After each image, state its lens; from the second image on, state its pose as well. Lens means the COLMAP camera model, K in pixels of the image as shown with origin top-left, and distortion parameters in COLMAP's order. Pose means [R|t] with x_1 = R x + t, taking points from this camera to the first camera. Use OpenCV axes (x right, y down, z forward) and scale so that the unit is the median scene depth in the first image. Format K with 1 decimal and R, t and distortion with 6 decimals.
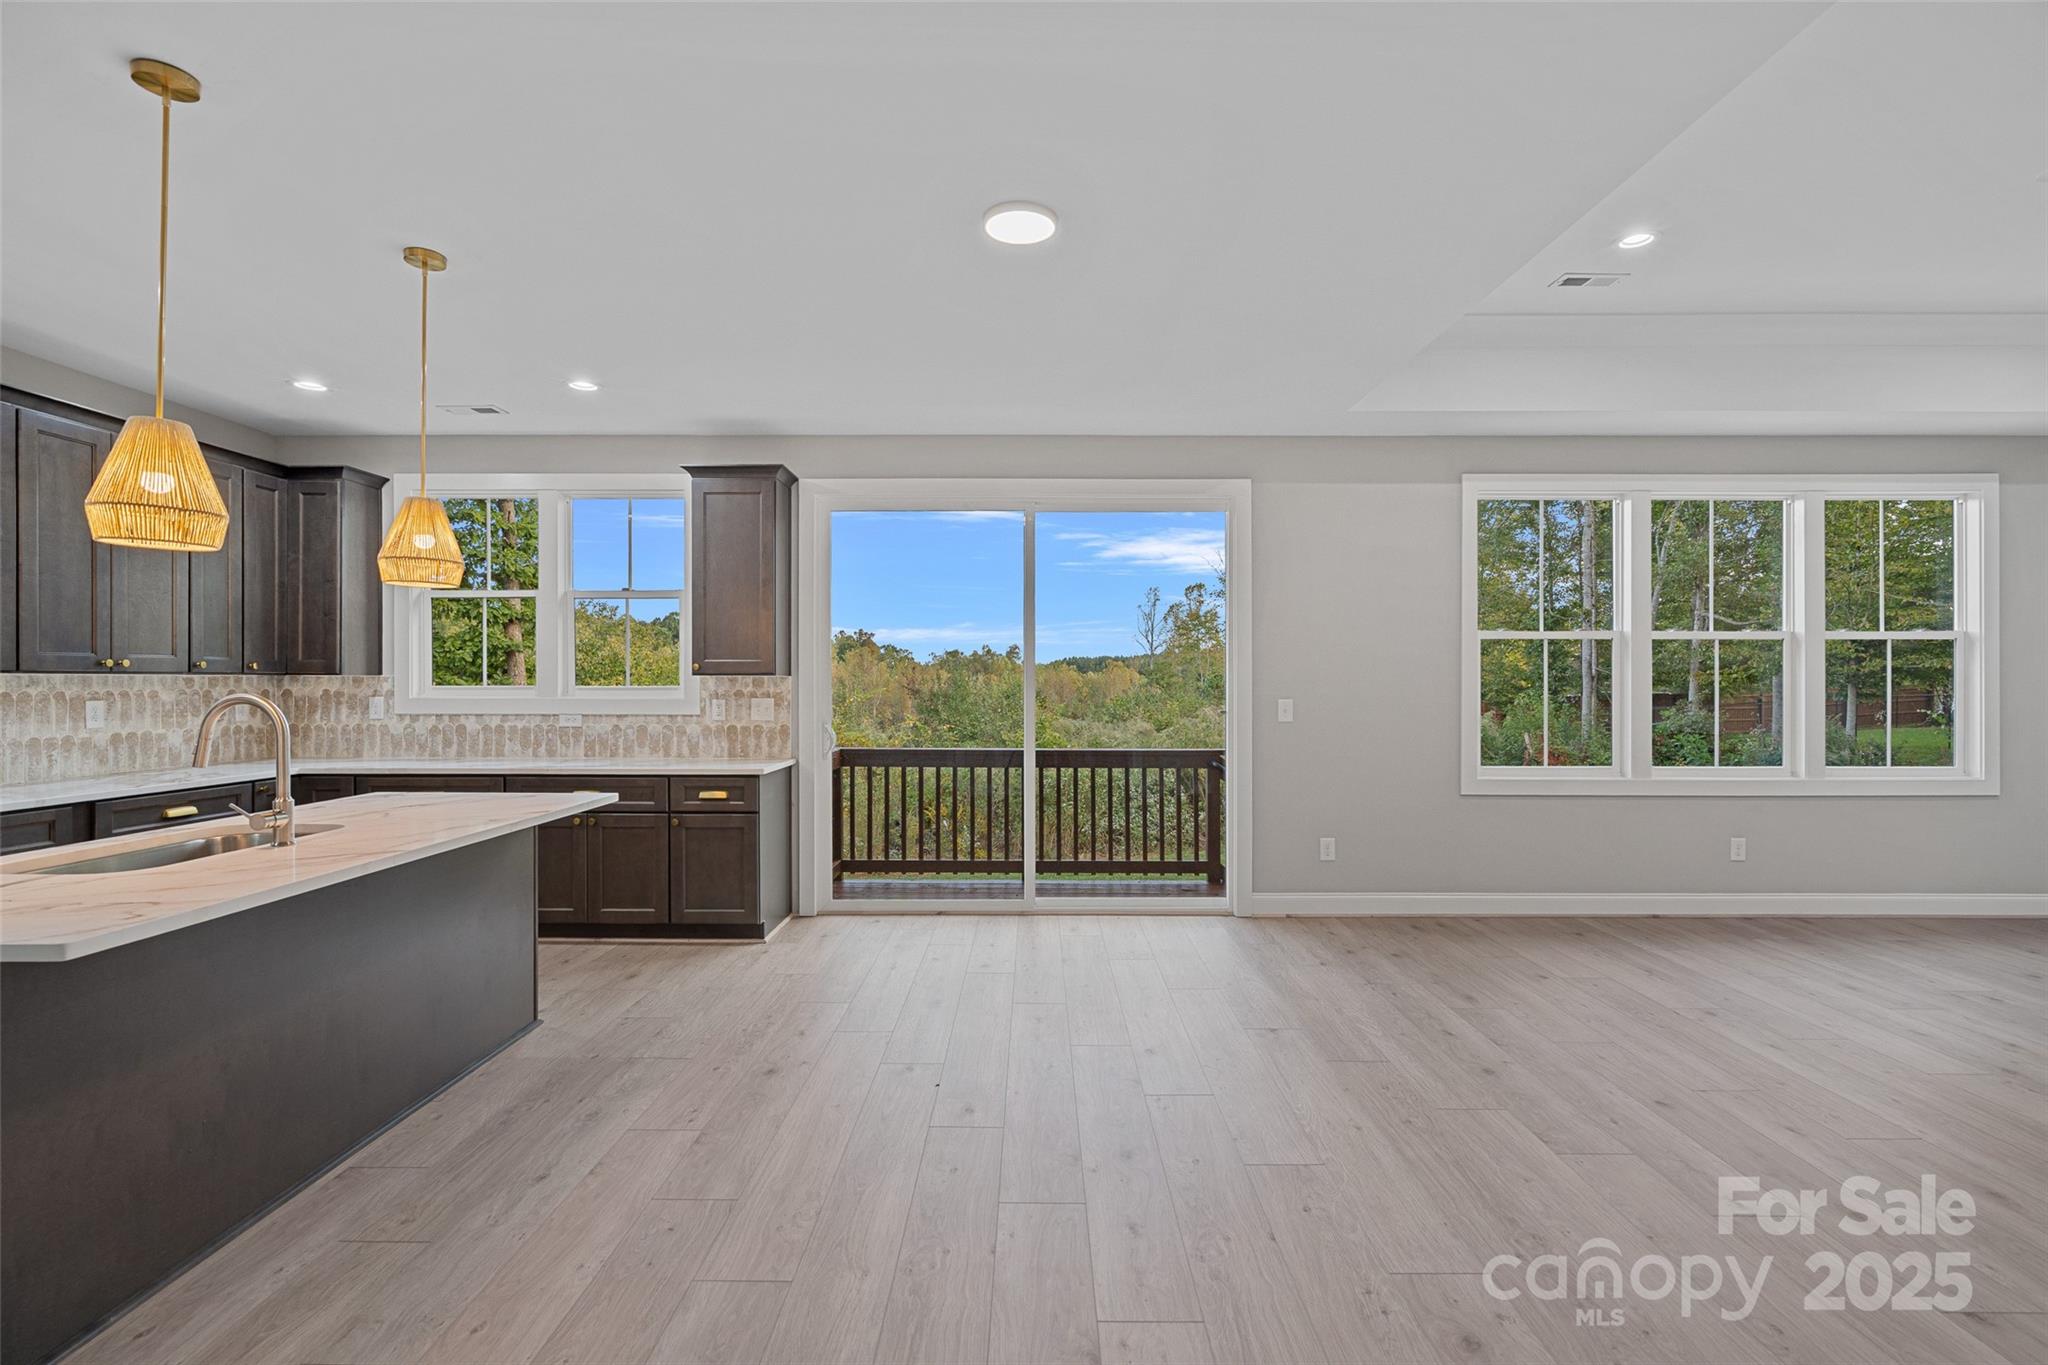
lens RADIAL K [[916.6, 0, 1011.6], [0, 916.6, 681.3], [0, 0, 1]] dist [0.002063, 0.000247]
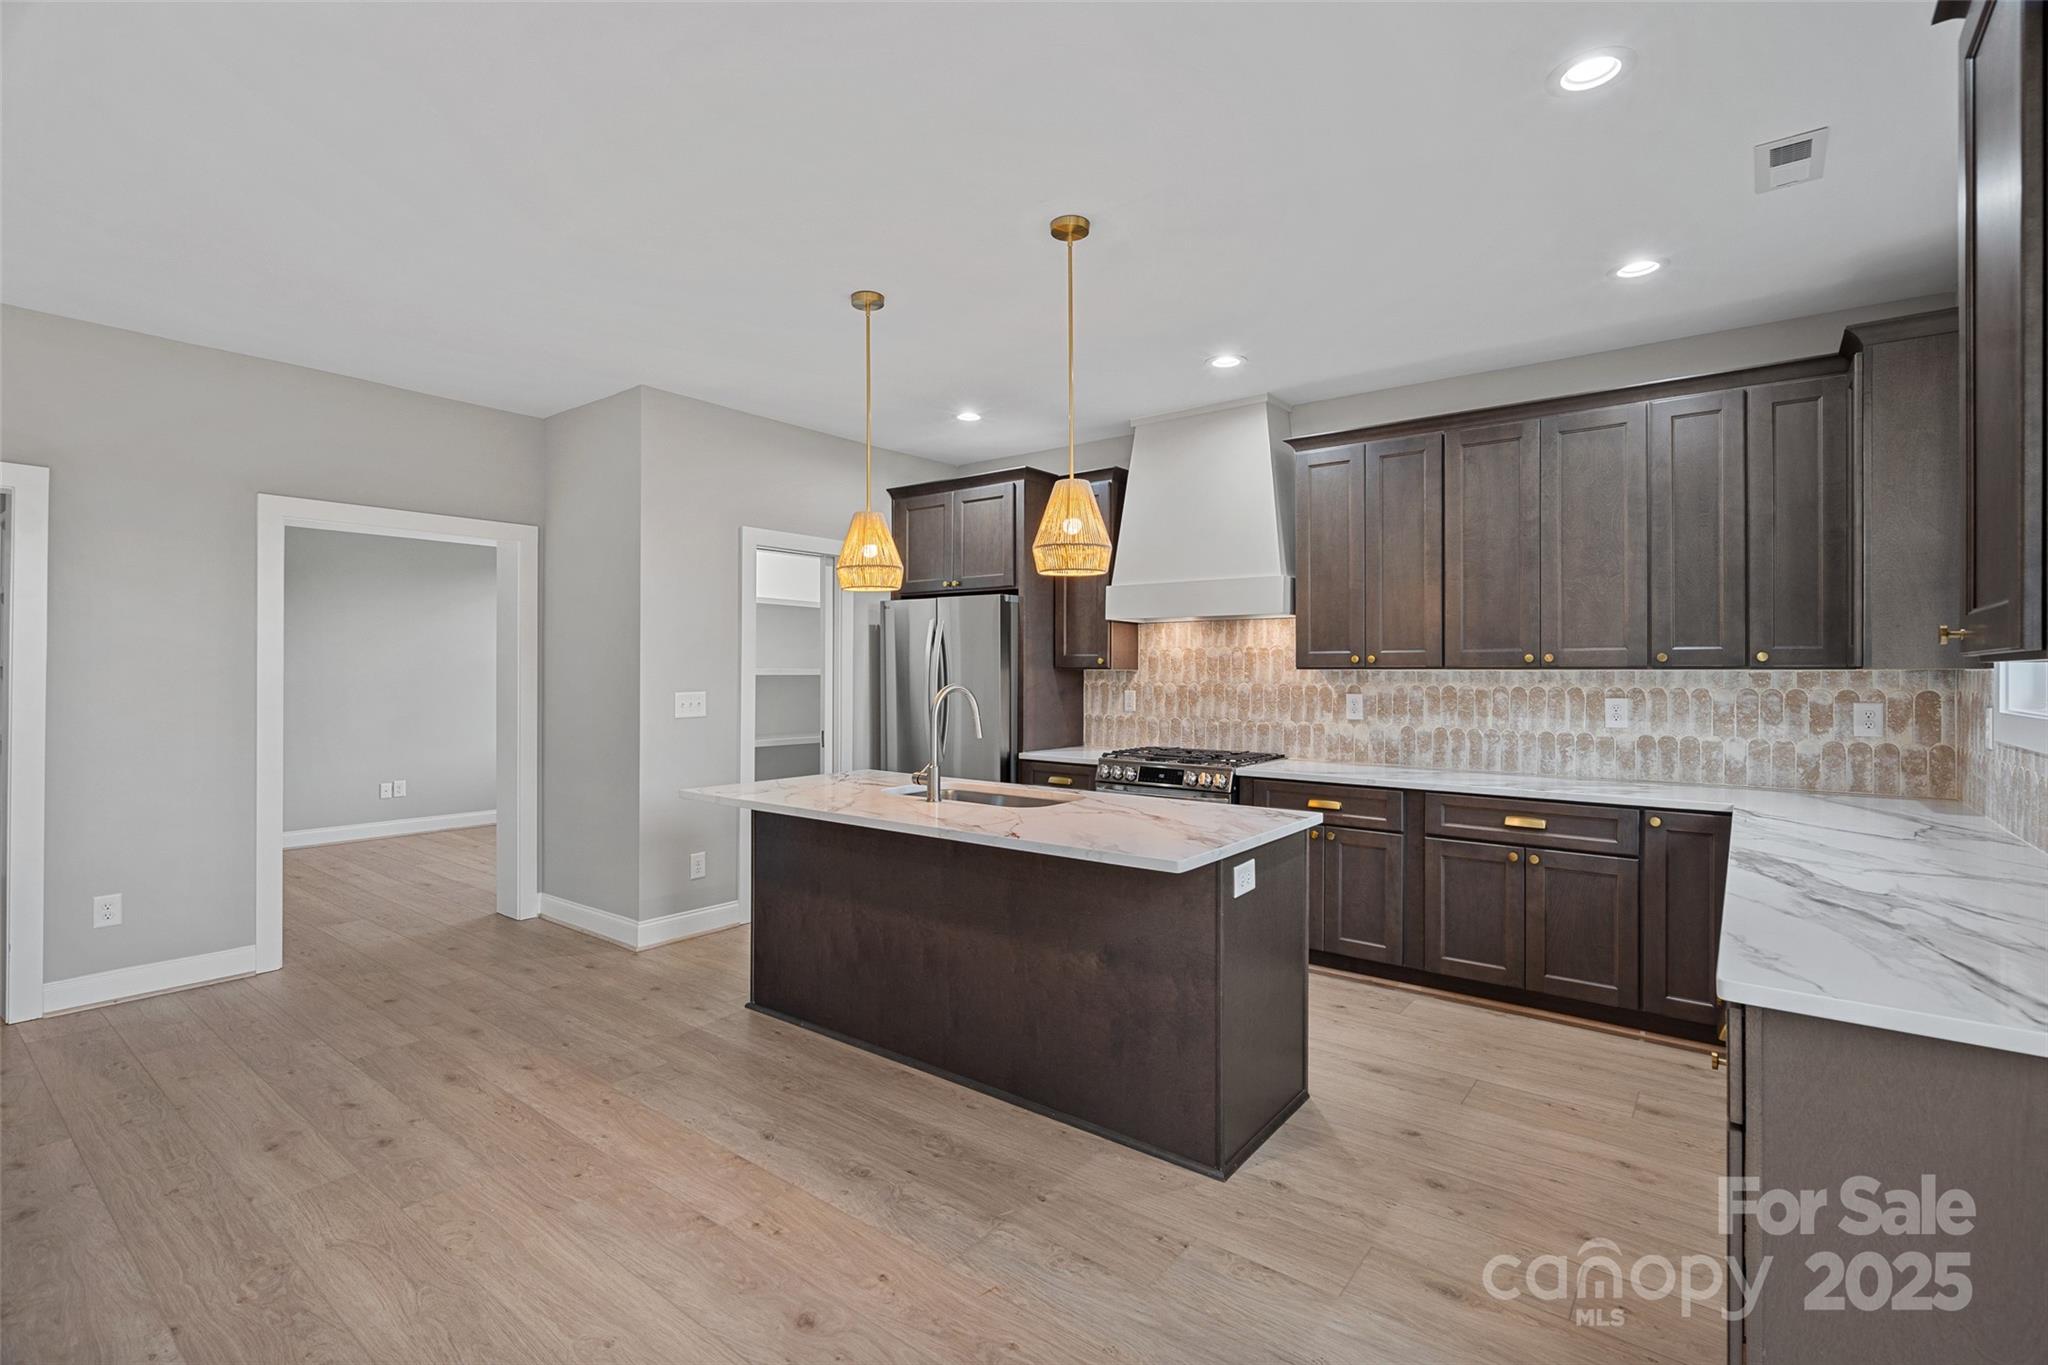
lens RADIAL K [[916.6, 0, 1023.0], [0, 916.6, 666.8], [0, 0, 1]] dist [0.002063, 0.000247]
pose [[-0.588841, -0.006309, -0.808224, 0.113501], [-0.002079, 0.999978, -0.006291, -0.003980], [0.808246, -0.002024, -0.588841, 1.137715]]
